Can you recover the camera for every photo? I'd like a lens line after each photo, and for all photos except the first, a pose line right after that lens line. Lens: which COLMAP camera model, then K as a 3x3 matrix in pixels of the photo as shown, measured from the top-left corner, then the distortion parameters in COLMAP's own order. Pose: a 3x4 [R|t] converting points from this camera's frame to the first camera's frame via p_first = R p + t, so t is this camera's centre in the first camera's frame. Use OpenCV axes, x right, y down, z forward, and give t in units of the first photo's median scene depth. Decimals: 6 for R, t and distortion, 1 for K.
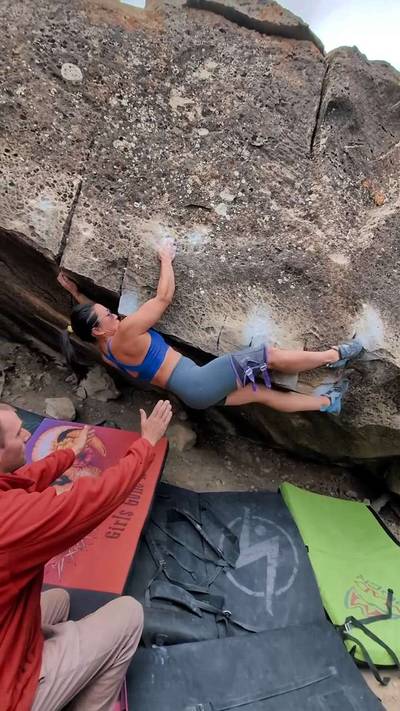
lens RADIAL K [[306.5, 0, 197.5], [0, 306.5, 360.6], [0, 0, 1]] dist [0.007011, -0.003745]
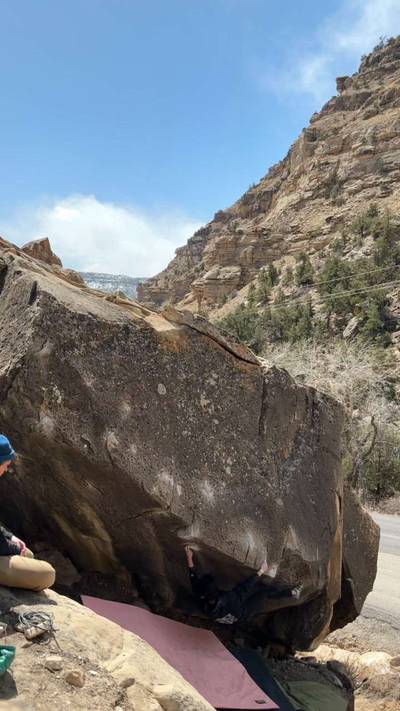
lens RADIAL K [[620.1, 0, 200.9], [0, 620.1, 355.2], [0, 0, 1]] dist [0.060757, -0.091181]
pose [[0.819759, 0.120900, 0.559802, -2.212254], [-0.024059, 0.983871, -0.177254, -0.506793], [-0.572203, 0.131837, 0.809446, -1.999225]]
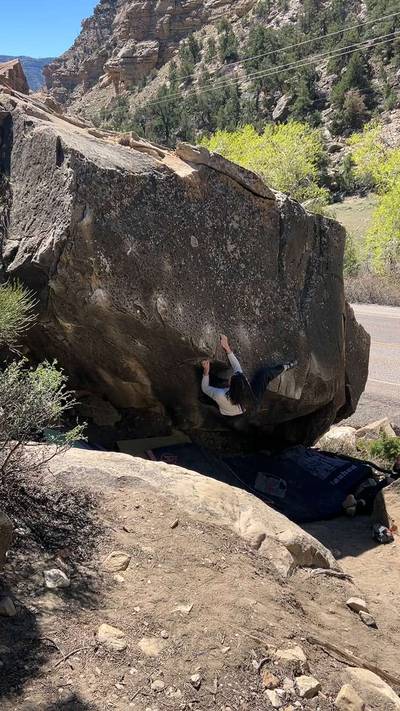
lens RADIAL K [[600.1, 0, 199.1], [0, 600.1, 361.6], [0, 0, 1]] dist [0.055423, -0.085779]
pose [[0.754874, -0.153917, 0.637554, -2.626268], [0.058213, 0.983960, 0.168621, -0.837568], [-0.653282, -0.090174, 0.751726, -1.602696]]
